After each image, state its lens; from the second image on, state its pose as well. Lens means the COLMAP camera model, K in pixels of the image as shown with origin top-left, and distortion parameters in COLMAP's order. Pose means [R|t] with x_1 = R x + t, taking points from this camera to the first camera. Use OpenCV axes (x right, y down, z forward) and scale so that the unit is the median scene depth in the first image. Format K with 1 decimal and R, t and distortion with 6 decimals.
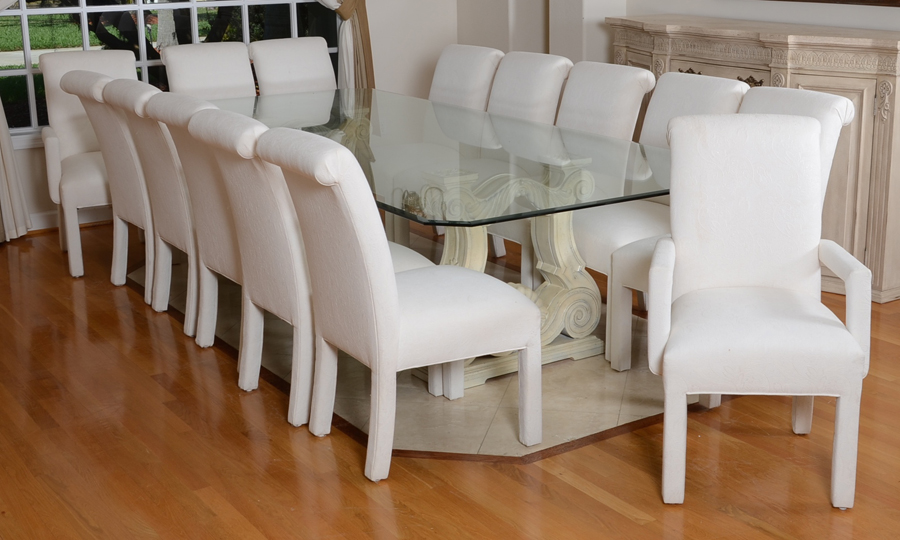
lens RADIAL K [[1191.3, 0, 523.2], [0, 1191.3, 209.5], [0, 0, 1]] dist [-0.033181, 0.075048]
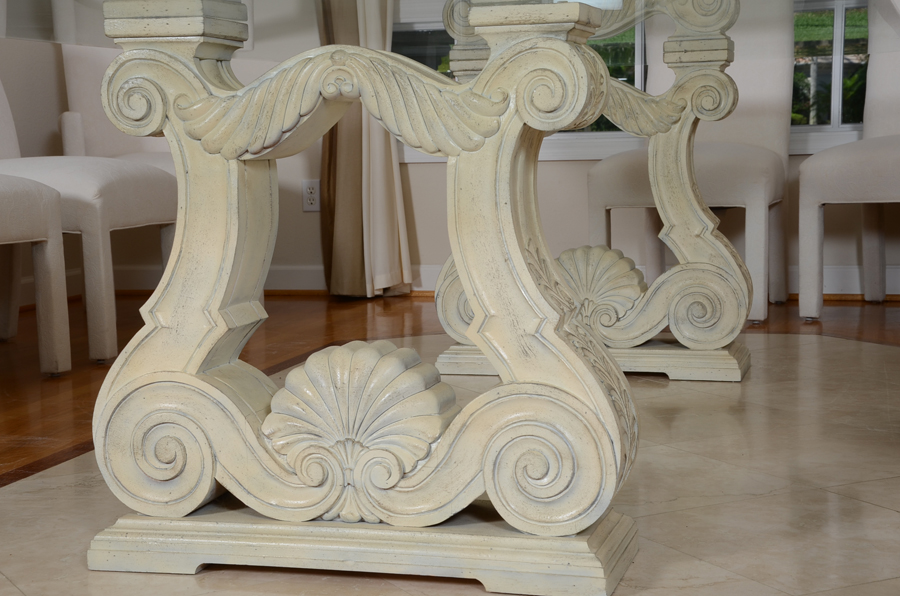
lens RADIAL K [[1561.3, 0, 450.0], [0, 1561.3, 298.0], [0, 0, 1]] dist [0.254639, 0.175264]
pose [[0.618393, 0.078153, -0.781974, 0.317527], [-0.150681, 0.988372, -0.020379, 0.044942], [0.771288, 0.130431, 0.622978, 0.577519]]
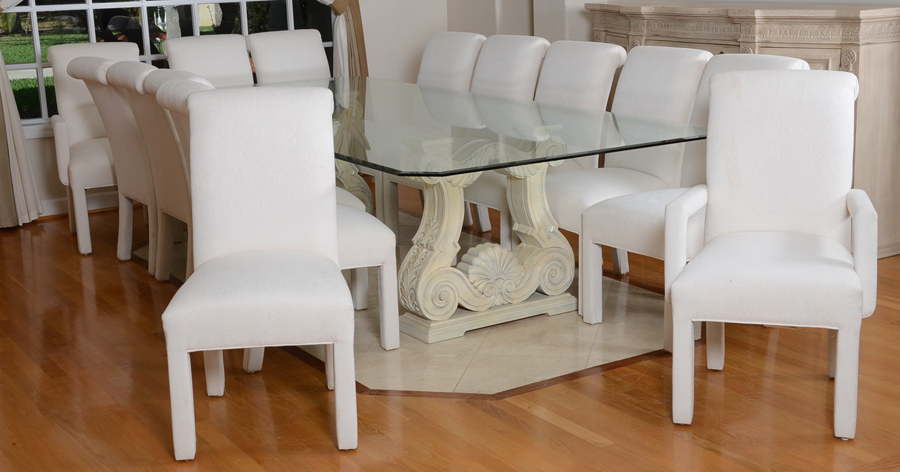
lens RADIAL K [[1184.2, 0, 481.6], [0, 1184.2, 207.3], [0, 0, 1]] dist [0.040447, 0.001474]
pose [[0.998979, -0.014856, -0.042665, 0.024082], [0.014246, 0.999793, -0.014546, 0.036852], [0.042872, 0.013924, 0.998984, -0.047206]]
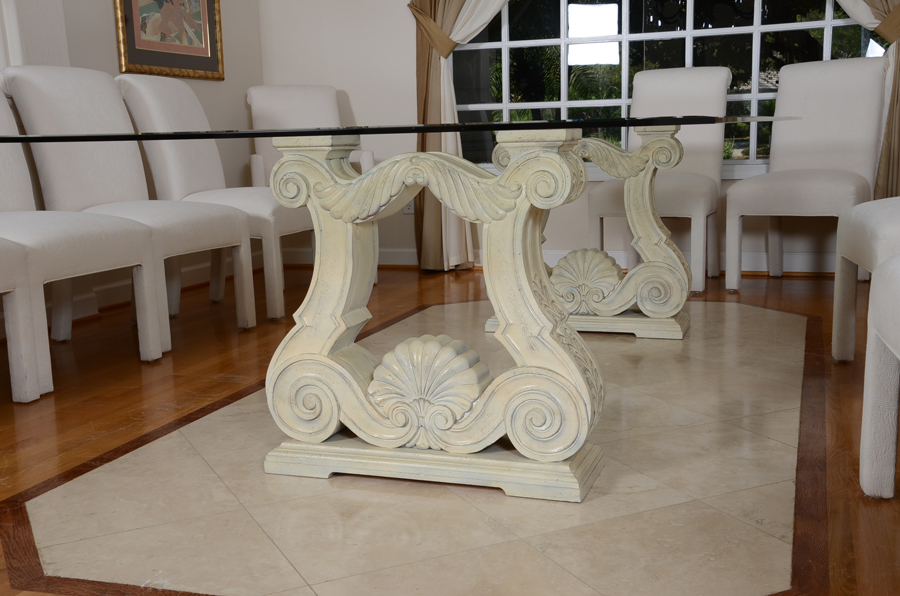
lens RADIAL K [[1042.5, 0, 450.0], [0, 1042.5, 298.0], [0, 0, 1]] dist [0.040494, 0.049274]
pose [[0.574070, 0.120338, -0.809915, 0.337610], [-0.153517, 0.987419, 0.037898, 0.018586], [0.804286, 0.102580, 0.585321, 0.567730]]
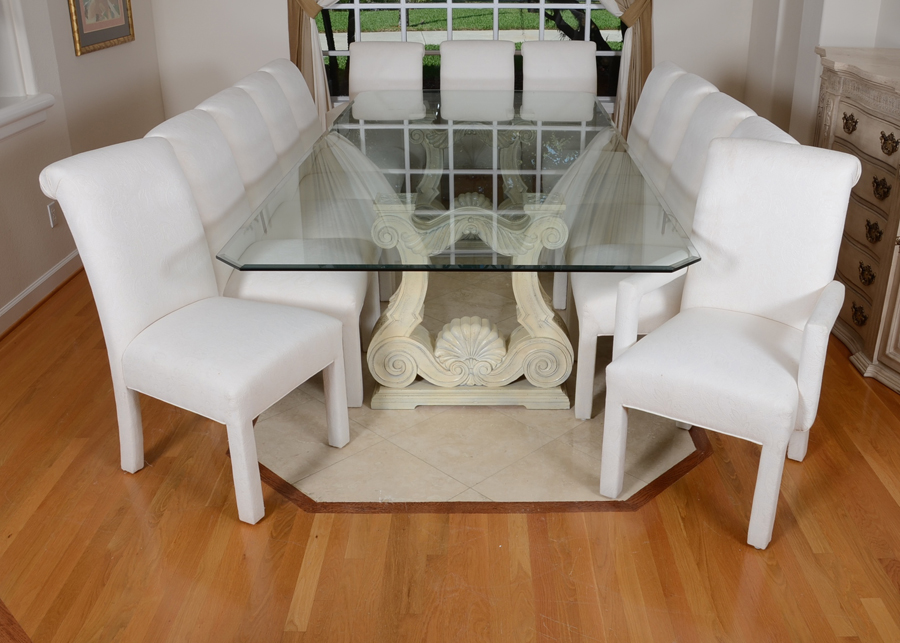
lens RADIAL K [[867.3, 0, 501.5], [0, 867.3, 342.0], [0, 0, 1]] dist [-0.134402, 0.001563]
pose [[0.825962, 0.248548, -0.505974, 0.303720], [-0.138073, 0.959412, 0.245895, -0.078447], [0.546555, -0.133238, 0.826756, 0.343886]]
